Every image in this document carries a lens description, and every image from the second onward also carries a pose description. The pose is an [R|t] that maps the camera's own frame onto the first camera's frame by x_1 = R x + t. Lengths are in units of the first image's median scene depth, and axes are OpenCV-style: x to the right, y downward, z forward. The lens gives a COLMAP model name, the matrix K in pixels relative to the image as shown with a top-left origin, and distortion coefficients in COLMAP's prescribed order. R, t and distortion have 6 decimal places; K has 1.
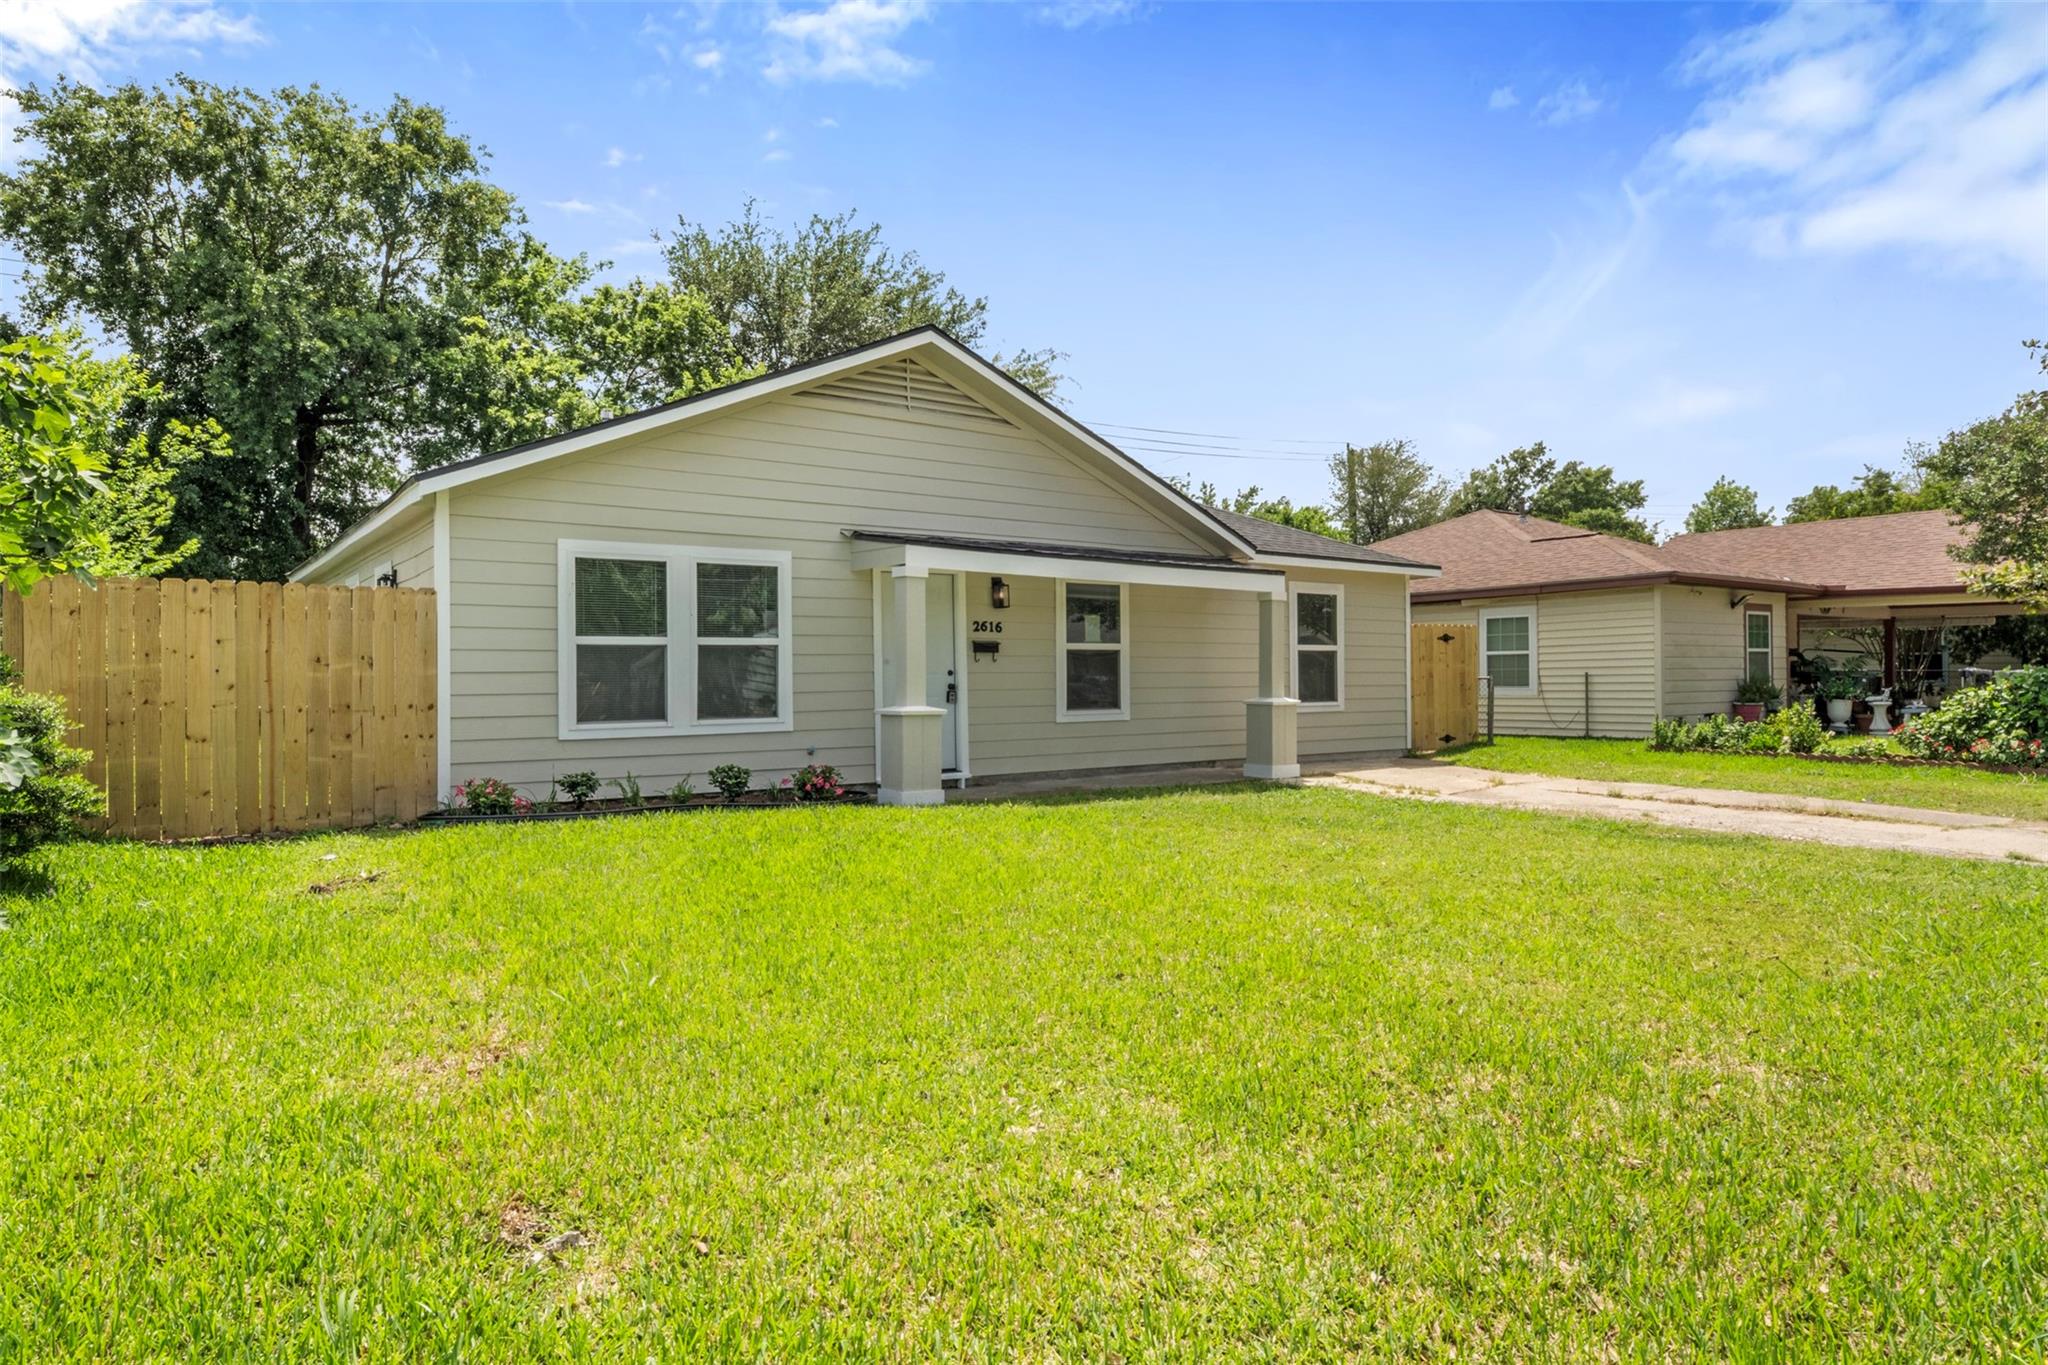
lens RADIAL K [[1235.8, 0, 1036.9], [0, 1235.8, 685.9], [0, 0, 1]] dist [0.002005, 0.000097]
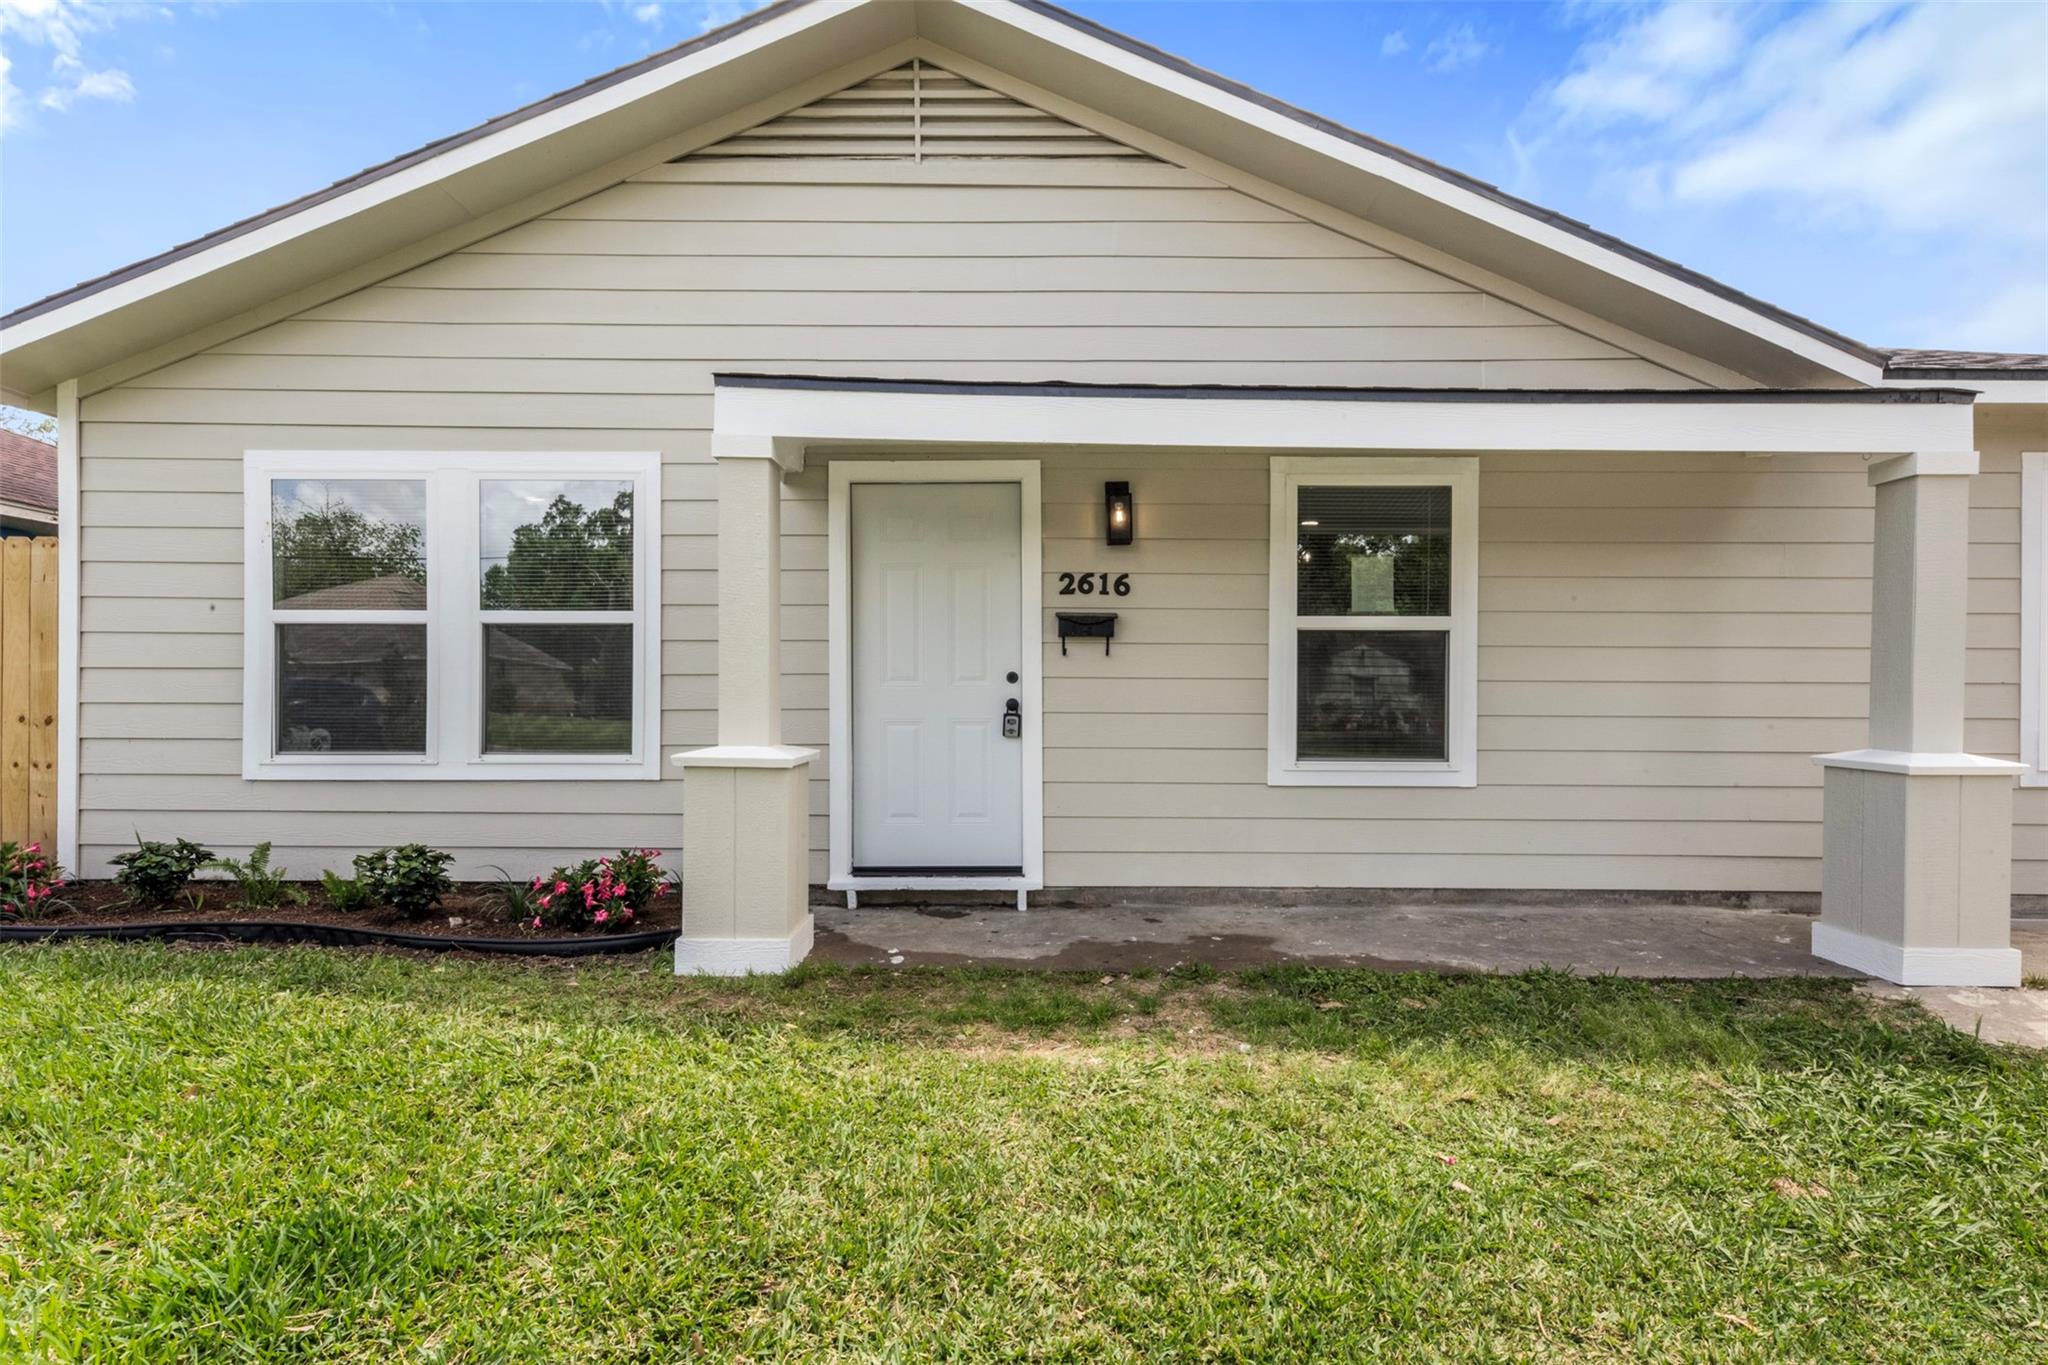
lens RADIAL K [[1007.8, 0, 1036.3], [0, 1007.8, 698.2], [0, 0, 1]] dist [0.018303, -0.000531]
pose [[0.793935, 0.017836, -0.607740, 0.207705], [-0.015524, 0.999838, 0.009064, -0.006527], [0.607804, 0.002238, 0.794084, 0.746077]]
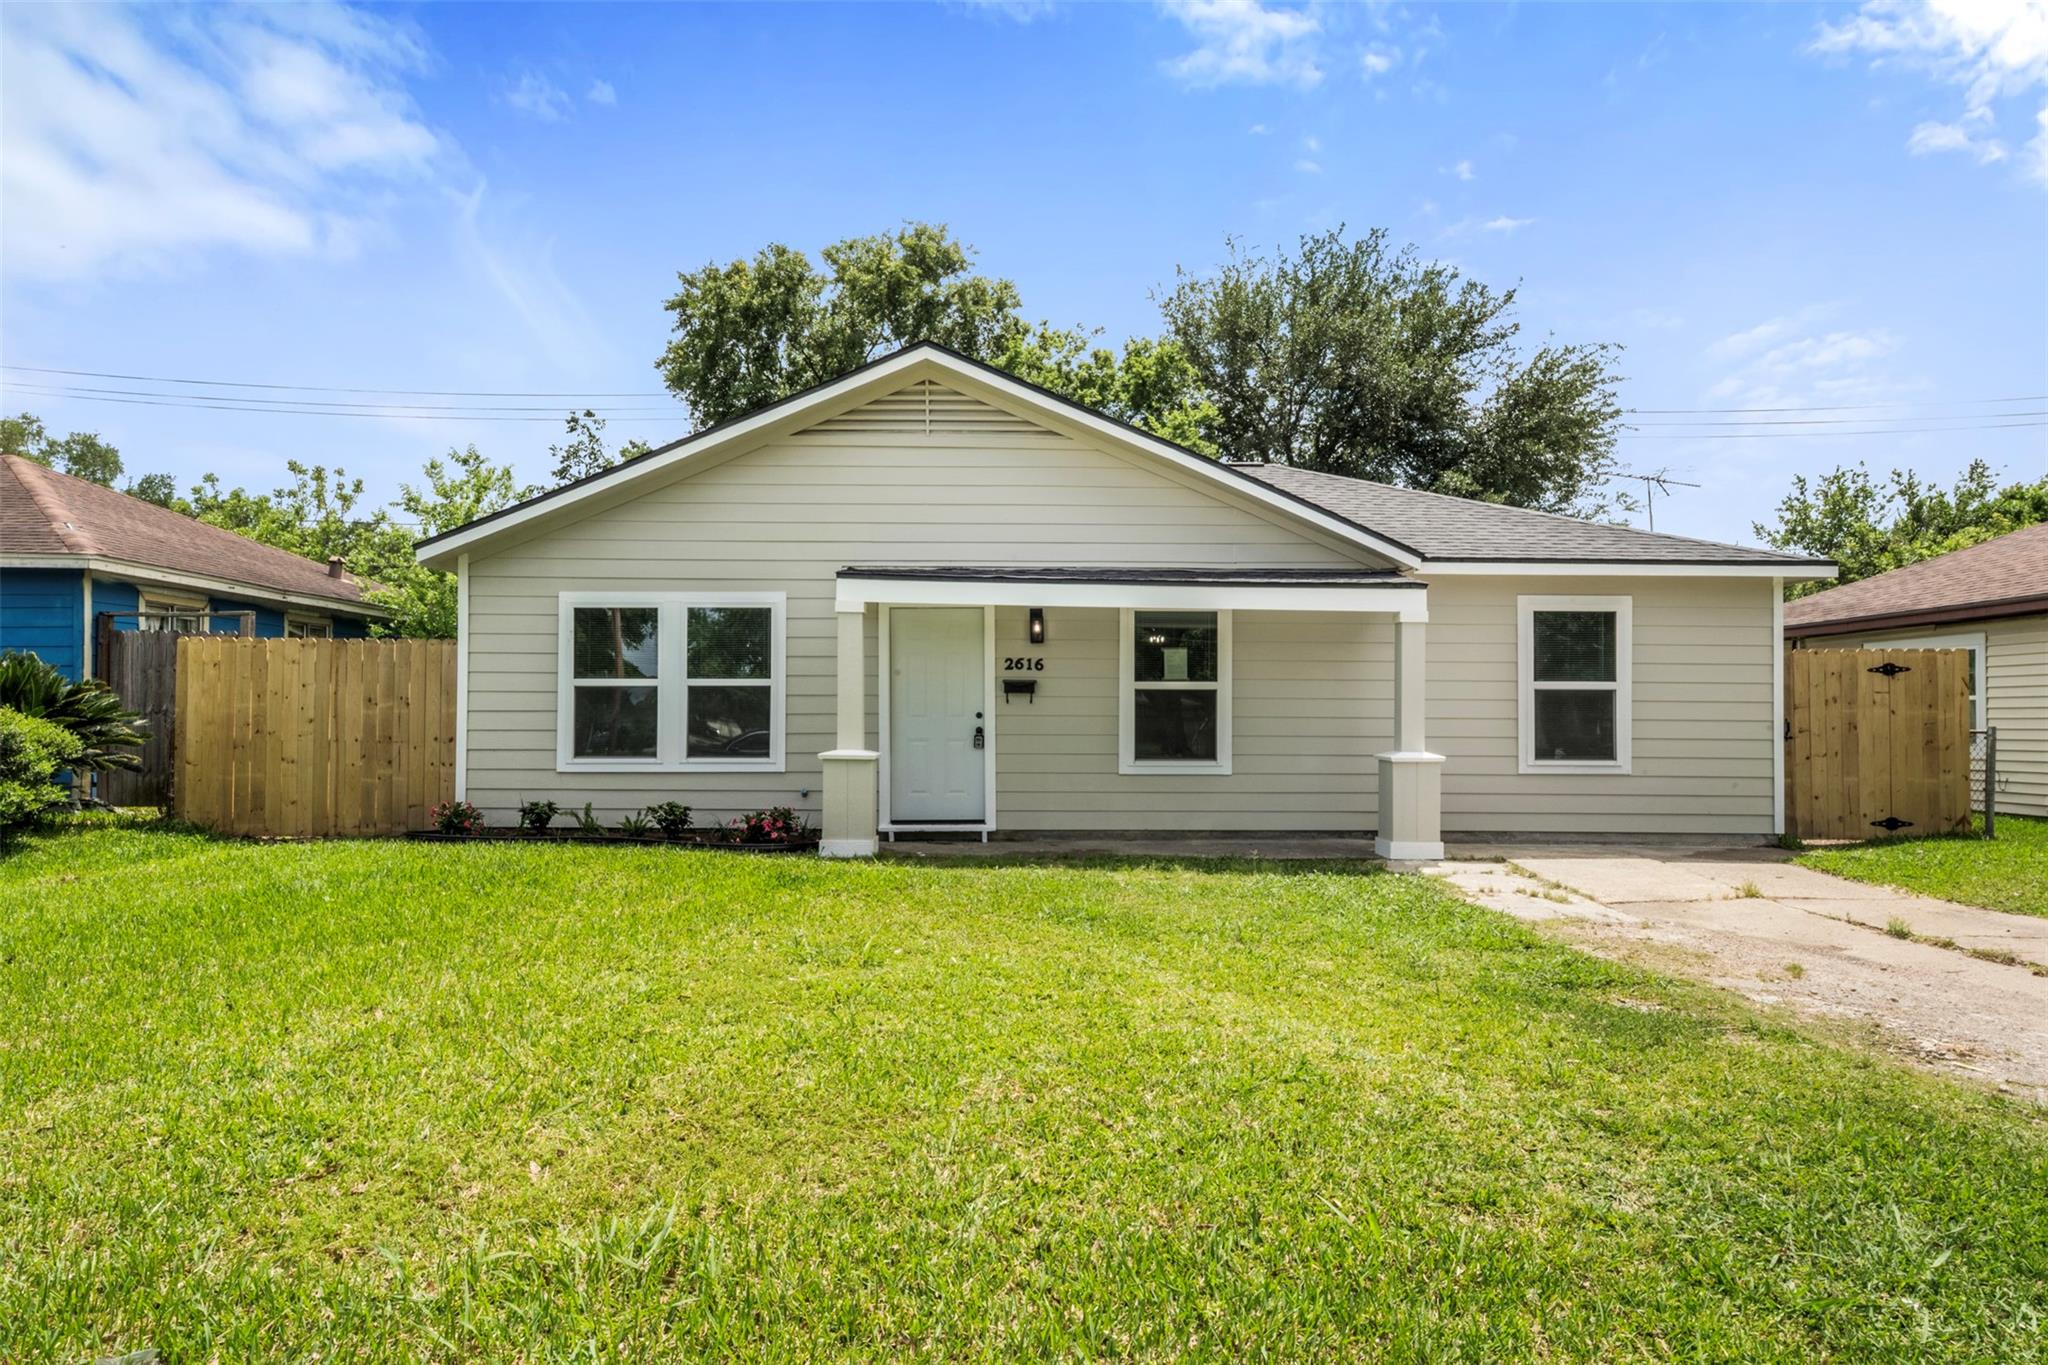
lens RADIAL K [[1173.9, 0, 1039.4], [0, 1173.9, 715.3], [0, 0, 1]] dist [0.007545, 0.002608]
pose [[0.806965, 0.011511, -0.590487, 0.528339], [-0.014429, 0.999896, -0.000227, -0.011909], [0.590423, 0.008703, 0.807047, 0.355839]]
